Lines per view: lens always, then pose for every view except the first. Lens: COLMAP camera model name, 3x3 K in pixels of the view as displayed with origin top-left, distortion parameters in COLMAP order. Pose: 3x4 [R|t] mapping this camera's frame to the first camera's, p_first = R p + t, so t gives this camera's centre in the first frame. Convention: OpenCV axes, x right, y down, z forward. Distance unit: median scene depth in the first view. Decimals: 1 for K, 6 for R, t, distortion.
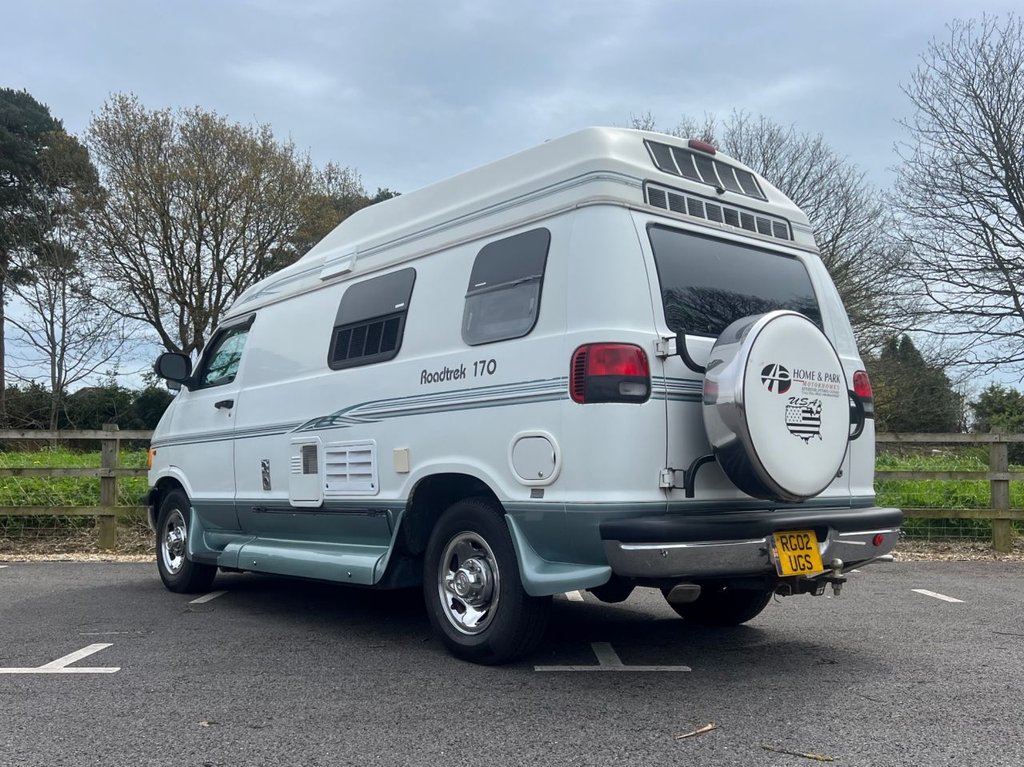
lens RADIAL K [[957.2, 0, 512.0], [0, 957.2, 383.5], [0, 0, 1]] dist [0.119841, -0.197866]
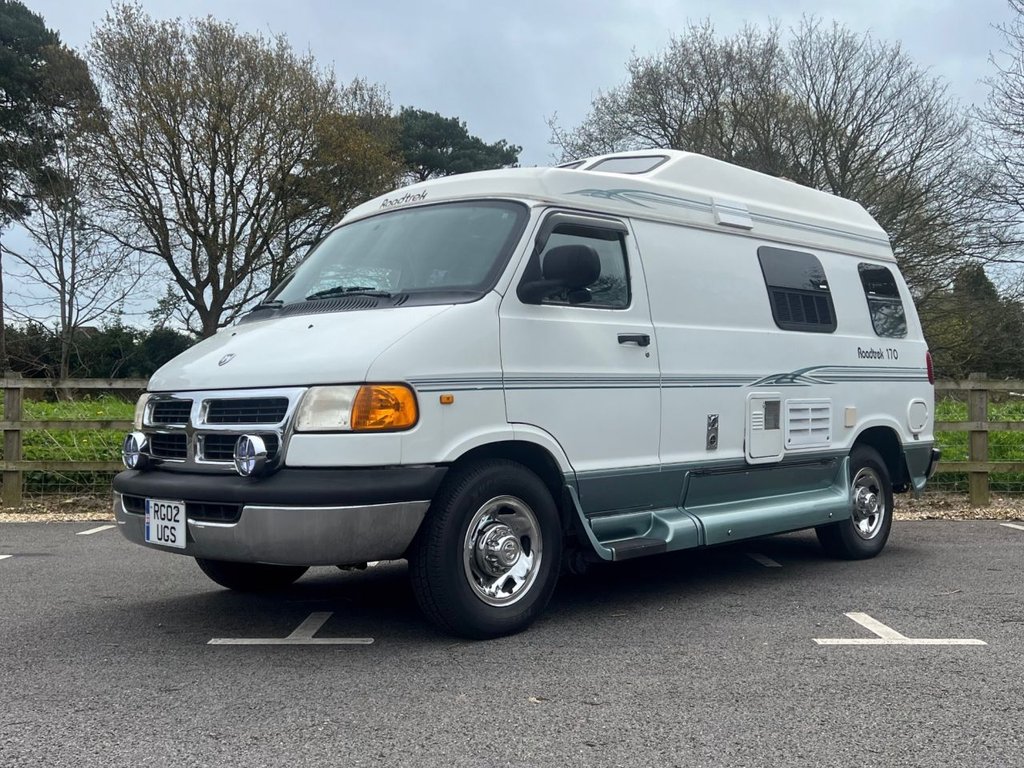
lens RADIAL K [[1087.4, 0, 524.7], [0, 1087.4, 358.4], [0, 0, 1]] dist [0.144057, -0.318917]
pose [[-0.097983, 0.049476, 0.993957, -1.556936], [-0.082884, 0.994888, -0.057693, 0.126808], [-0.991731, -0.088036, -0.093382, 1.614968]]
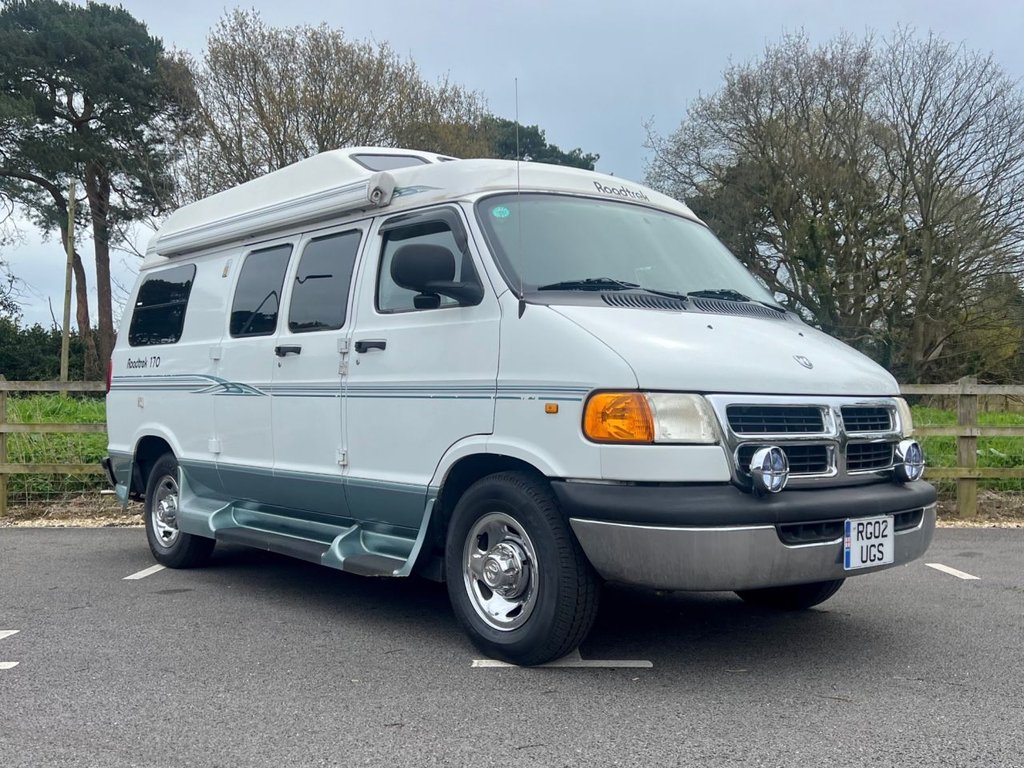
lens RADIAL K [[1004.8, 0, 513.7], [0, 1004.8, 397.8], [0, 0, 1]] dist [0.164510, -0.374223]
pose [[-0.999987, 0.000781, -0.004963, -0.218380], [0.001297, 0.994476, -0.104953, 0.214628], [0.004854, -0.104958, -0.994465, 2.688431]]
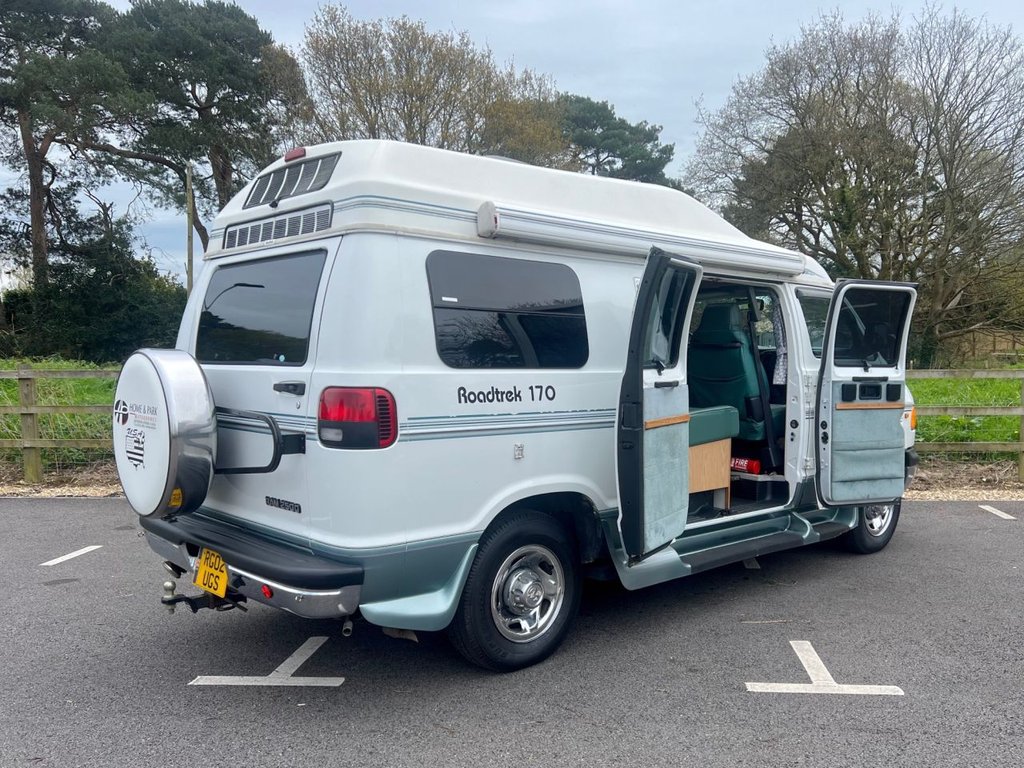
lens RADIAL K [[890.5, 0, 572.3], [0, 890.5, 429.0], [0, 0, 1]] dist [0.085733, -0.121619]
pose [[0.067201, 0.089452, -0.993721, 1.181836], [0.092040, 0.991170, 0.095447, -0.033103], [0.993485, -0.097876, 0.058375, 1.240718]]
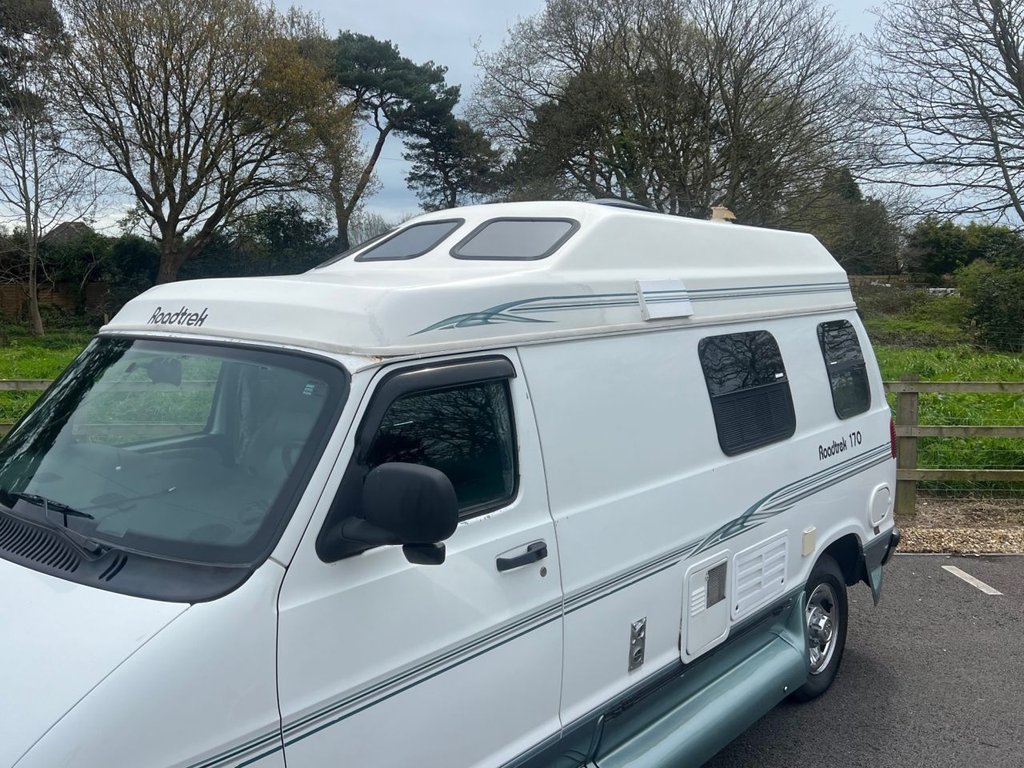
lens RADIAL K [[896.2, 0, 451.2], [0, 896.2, 328.1], [0, 0, 1]] dist [0.083242, -0.115730]
pose [[-0.091382, -0.054006, 0.994350, -1.015702], [-0.084380, 0.995357, 0.046306, -0.151119], [-0.992235, -0.079672, -0.095515, 1.512083]]
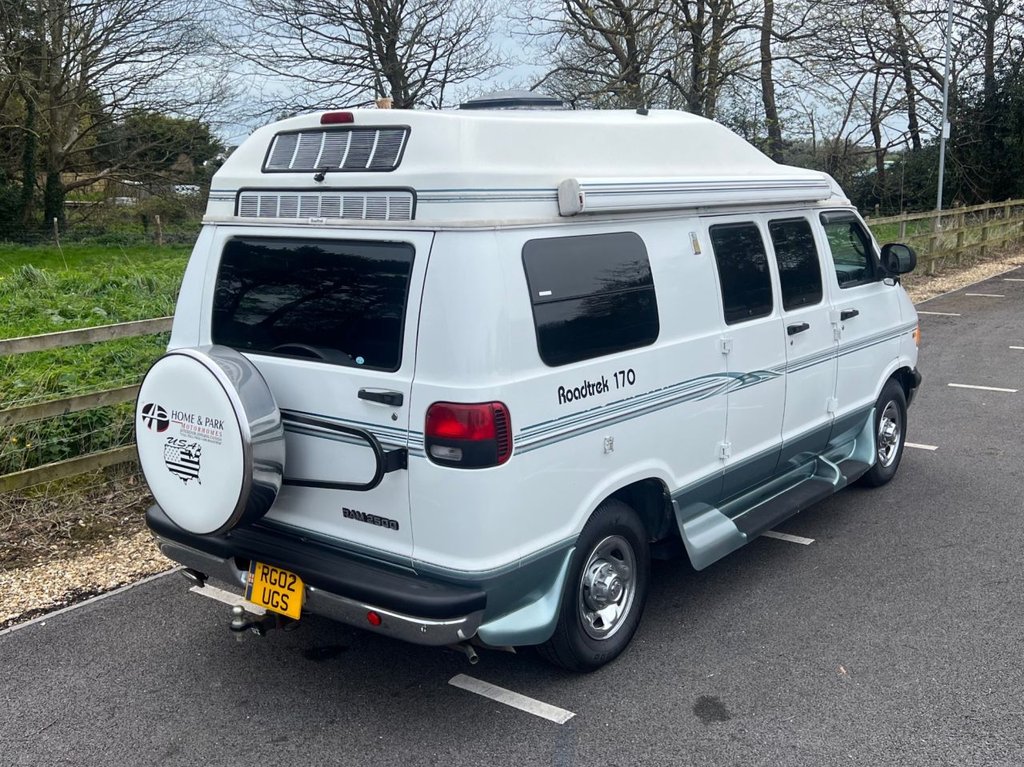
lens RADIAL K [[1087.4, 0, 524.7], [0, 1087.4, 357.9], [0, 0, 1]] dist [0.144057, -0.318917]
pose [[0.201408, 0.164919, -0.965524, 1.253343], [0.107238, 0.976086, 0.189093, -0.210352], [0.973619, -0.141626, 0.178906, 0.992229]]
